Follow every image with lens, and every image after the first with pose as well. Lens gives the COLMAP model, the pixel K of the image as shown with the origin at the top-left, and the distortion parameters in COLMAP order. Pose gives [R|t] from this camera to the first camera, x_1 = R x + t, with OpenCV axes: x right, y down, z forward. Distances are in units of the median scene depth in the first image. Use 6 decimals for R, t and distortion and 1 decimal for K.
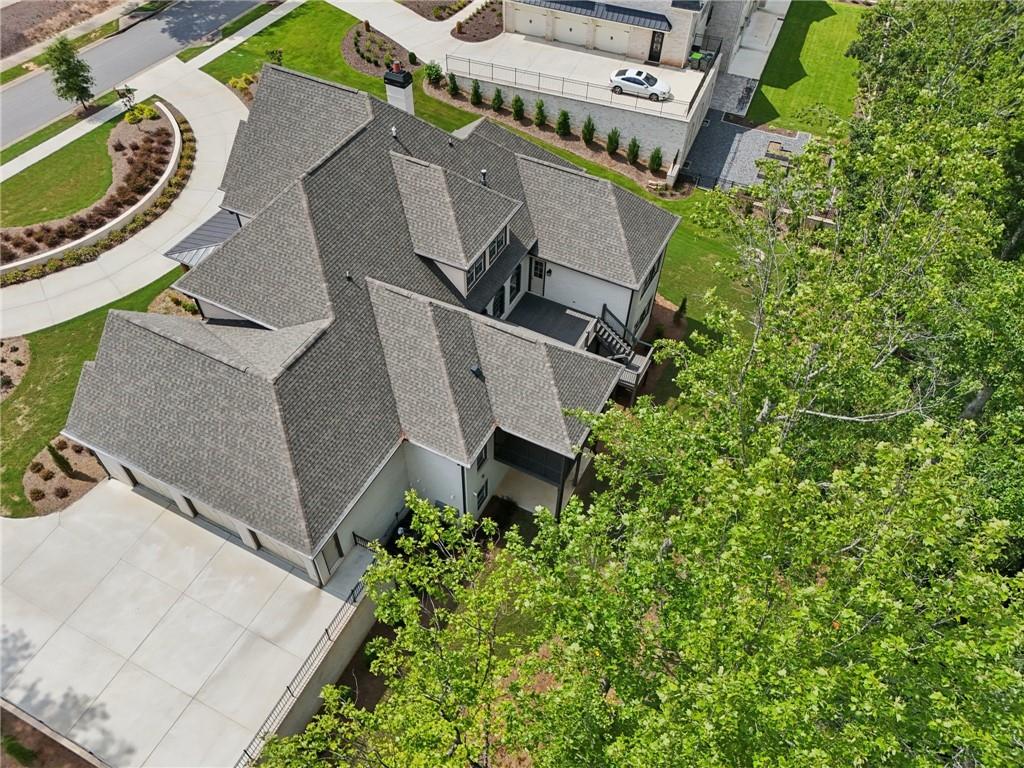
lens RADIAL K [[756.1, 0, 516.5], [0, 756.1, 381.6], [0, 0, 1]] dist [0.043929, -0.034328]
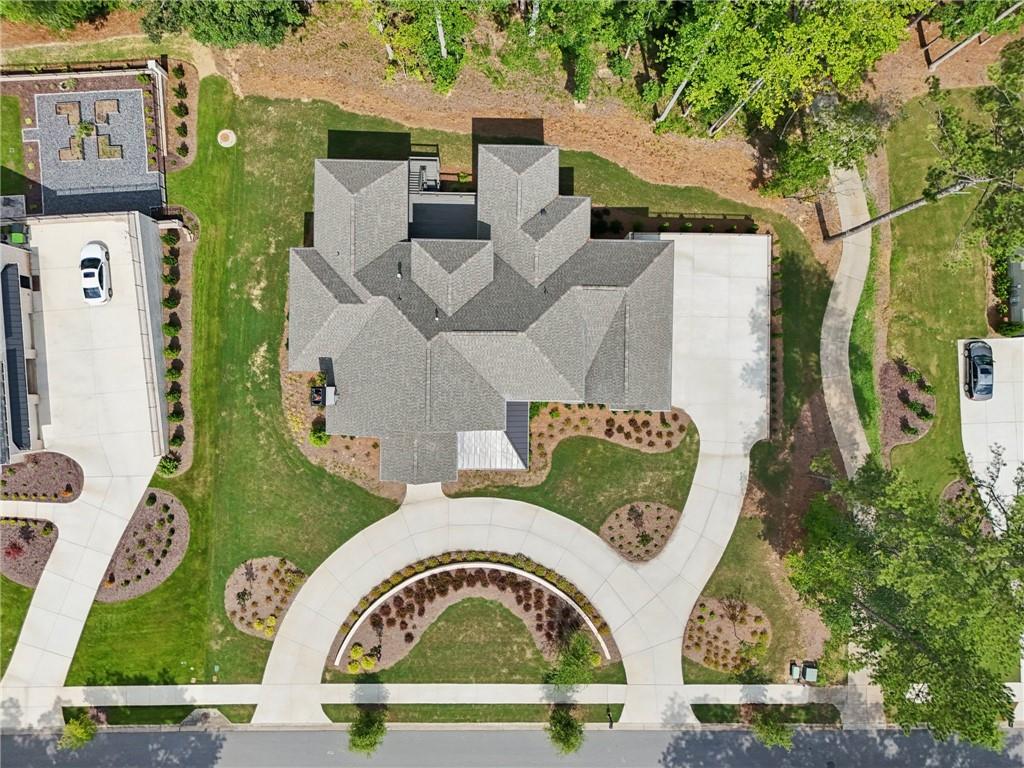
lens RADIAL K [[756.1, 0, 510.4], [0, 756.1, 387.2], [0, 0, 1]] dist [0.043929, -0.034328]
pose [[-0.435584, -0.899230, -0.040652, -0.175776], [0.652815, -0.346670, 0.673537, -0.775130], [-0.619757, 0.266844, 0.738035, -0.053192]]
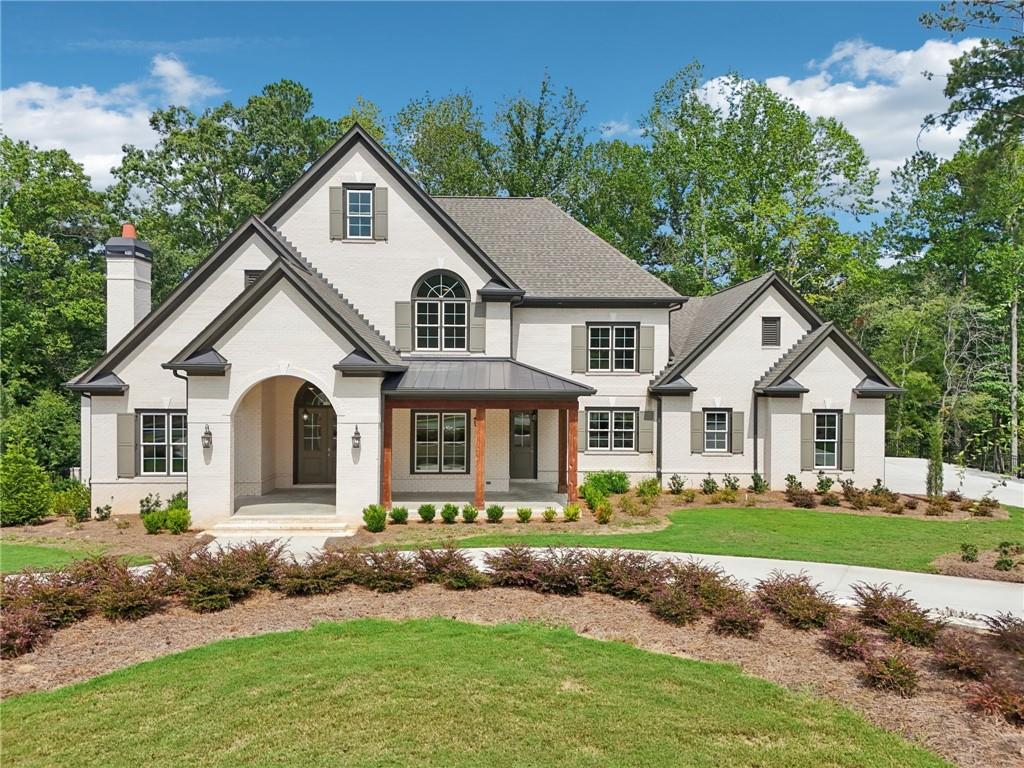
lens RADIAL K [[756.1, 0, 512.2], [0, 756.1, 385.6], [0, 0, 1]] dist [0.043929, -0.034328]
pose [[-0.470938, -0.039643, 0.881275, -0.622790], [0.649415, 0.660545, 0.376750, -0.280446], [-0.597057, 0.749739, -0.285331, 0.830593]]
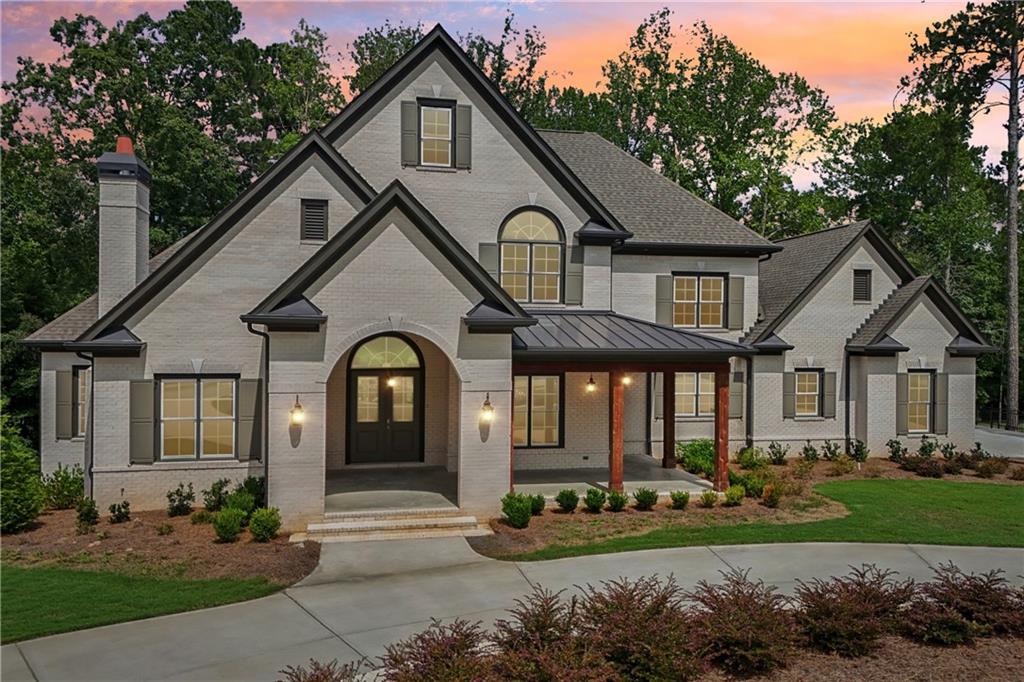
lens RADIAL K [[753.9, 0, 508.3], [0, 753.9, 338.3], [0, 0, 1]] dist [0.042258, -0.024266]
pose [[-0.613234, -0.037358, 0.789017, -0.506780], [0.575768, 0.662701, 0.478872, -0.324899], [-0.540772, 0.747952, -0.384881, 0.874240]]
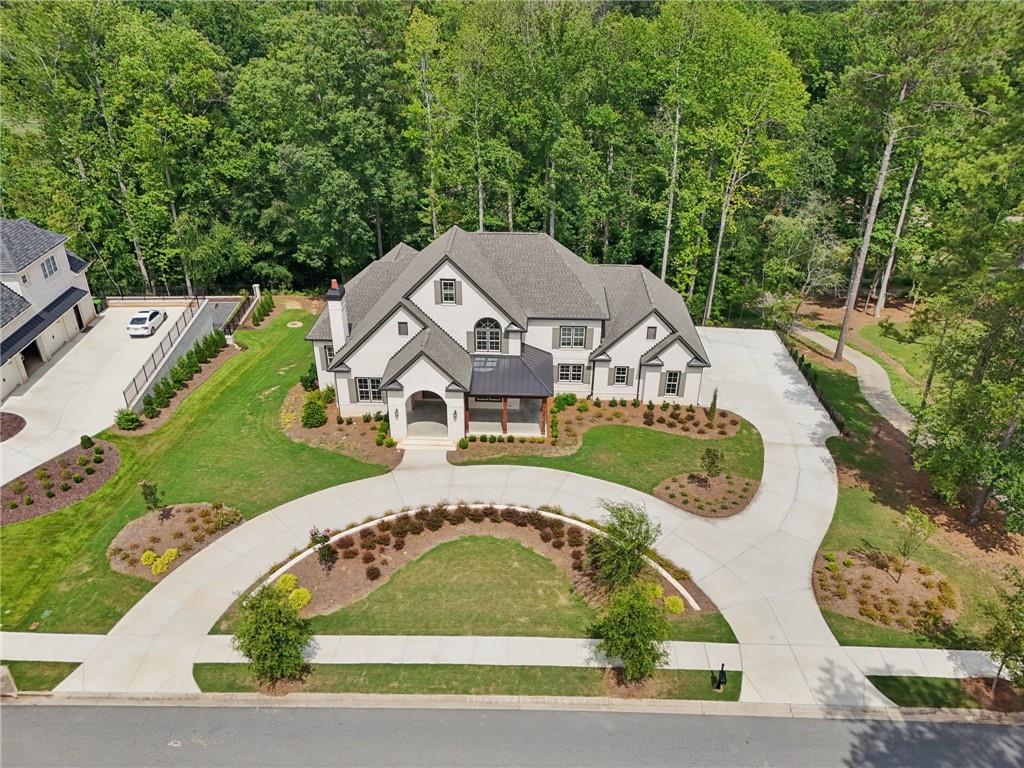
lens RADIAL K [[756.1, 0, 512.3], [0, 756.1, 381.7], [0, 0, 1]] dist [0.043929, -0.034328]
pose [[-0.414302, -0.470456, 0.779118, -0.962518], [0.670978, 0.420501, 0.610710, -0.674660], [-0.614932, 0.775790, 0.141451, 0.603750]]
